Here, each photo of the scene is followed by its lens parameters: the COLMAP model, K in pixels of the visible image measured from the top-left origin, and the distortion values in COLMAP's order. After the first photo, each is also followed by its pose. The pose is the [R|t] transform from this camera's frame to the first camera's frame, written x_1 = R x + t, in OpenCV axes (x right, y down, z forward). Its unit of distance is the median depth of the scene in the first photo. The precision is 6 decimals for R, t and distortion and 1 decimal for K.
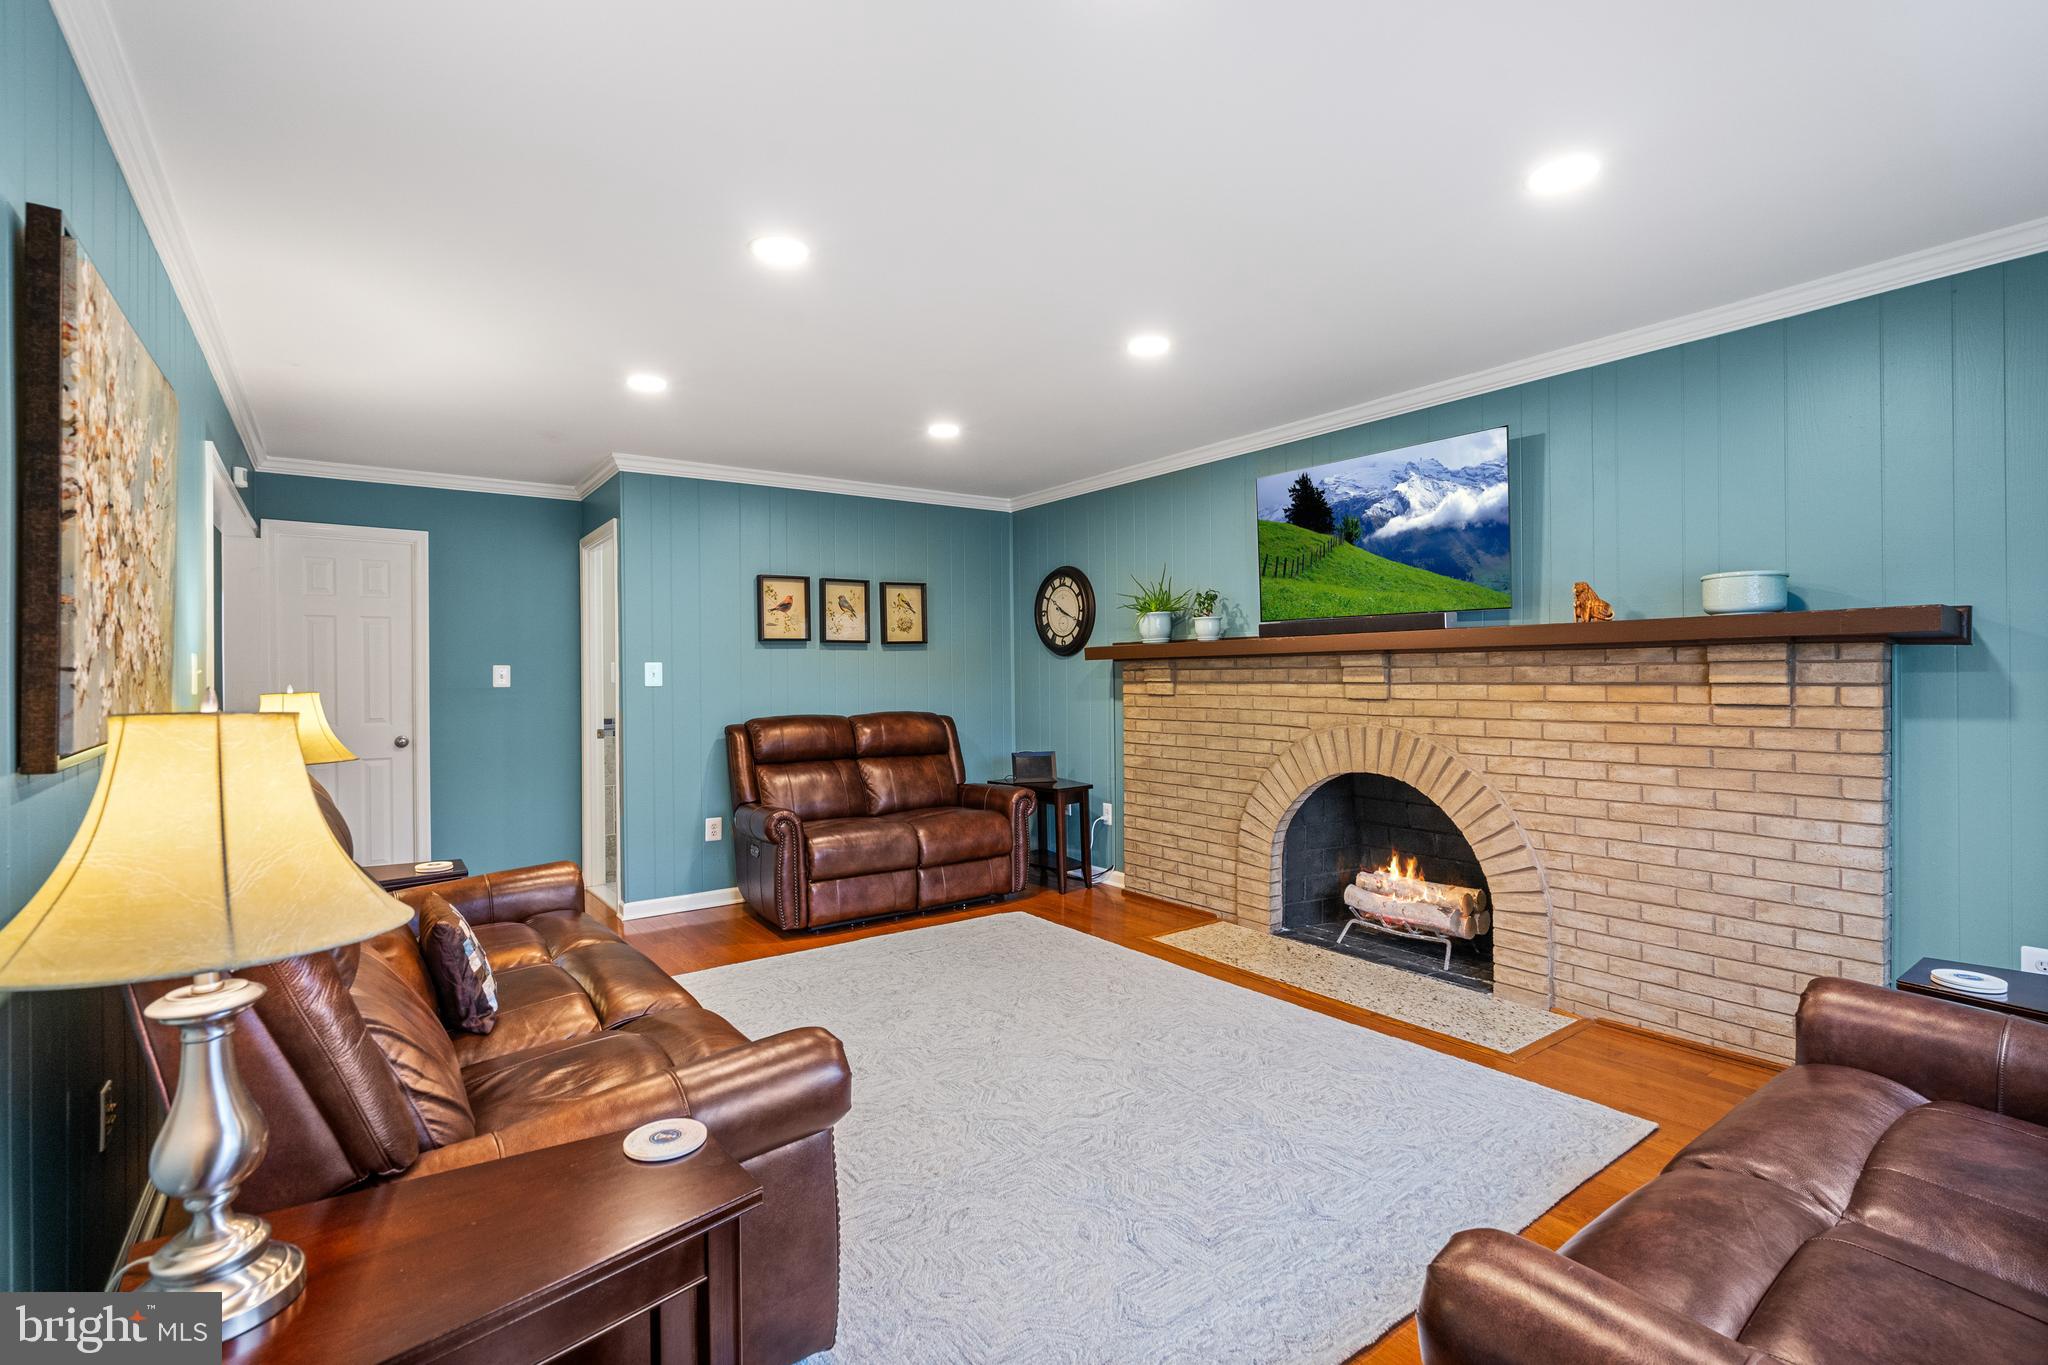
lens RADIAL K [[928.5, 0, 1022.1], [0, 928.5, 674.9], [0, 0, 1]] dist [-0.008523, 0.001770]
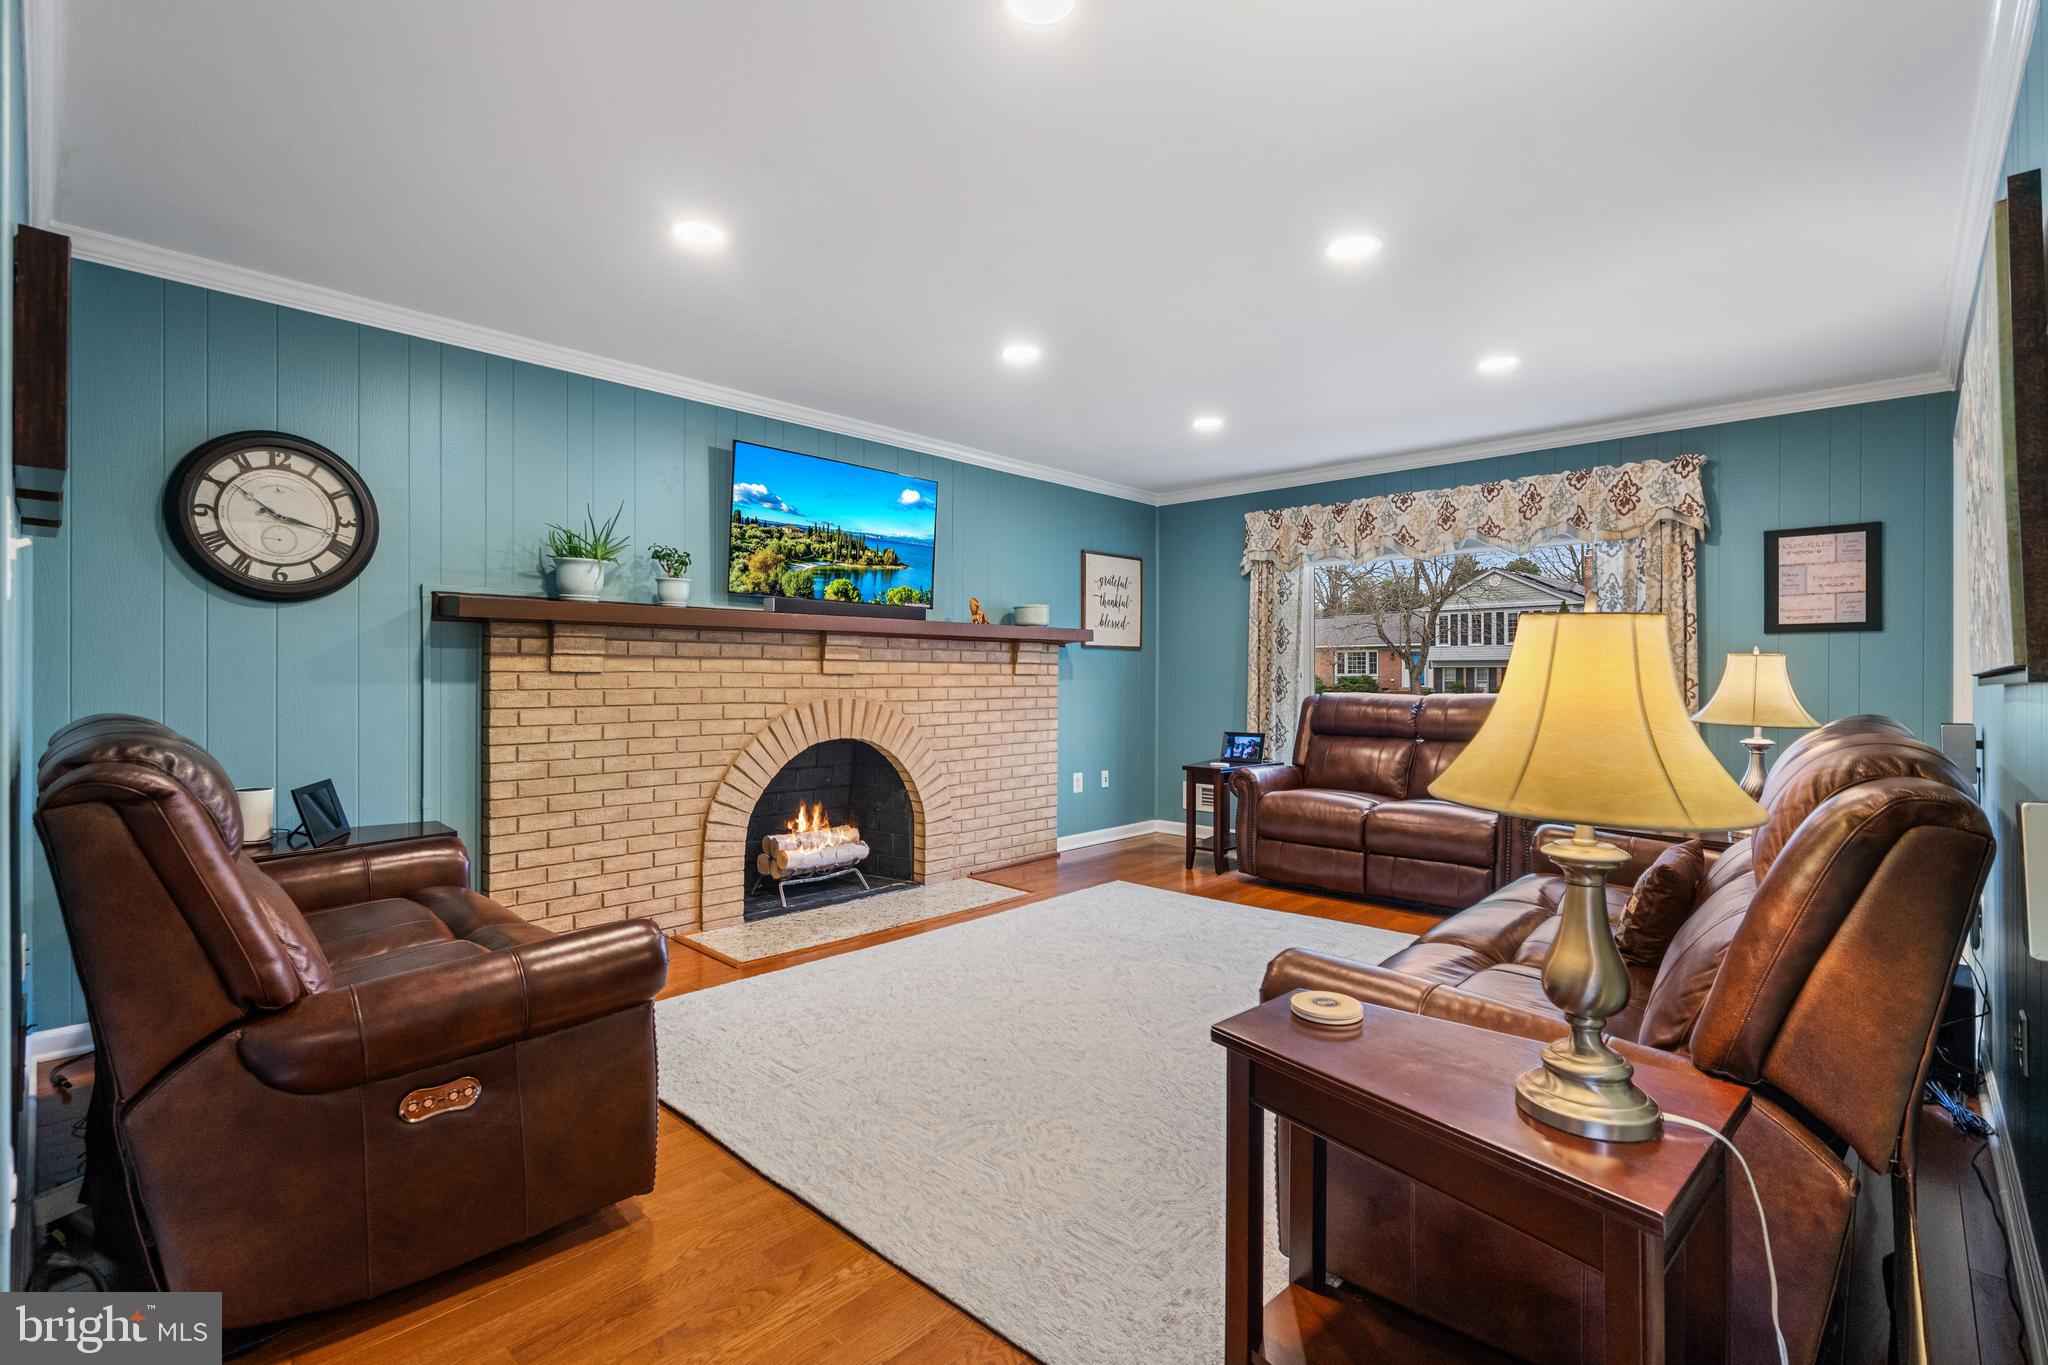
lens RADIAL K [[928.5, 0, 1018.6], [0, 928.5, 668.8], [0, 0, 1]] dist [-0.008523, 0.001770]
pose [[-0.180603, 0.007040, 0.983531, -0.716751], [-0.008310, 0.999928, -0.008683, 0.024729], [-0.983521, -0.009741, -0.180531, 0.892829]]
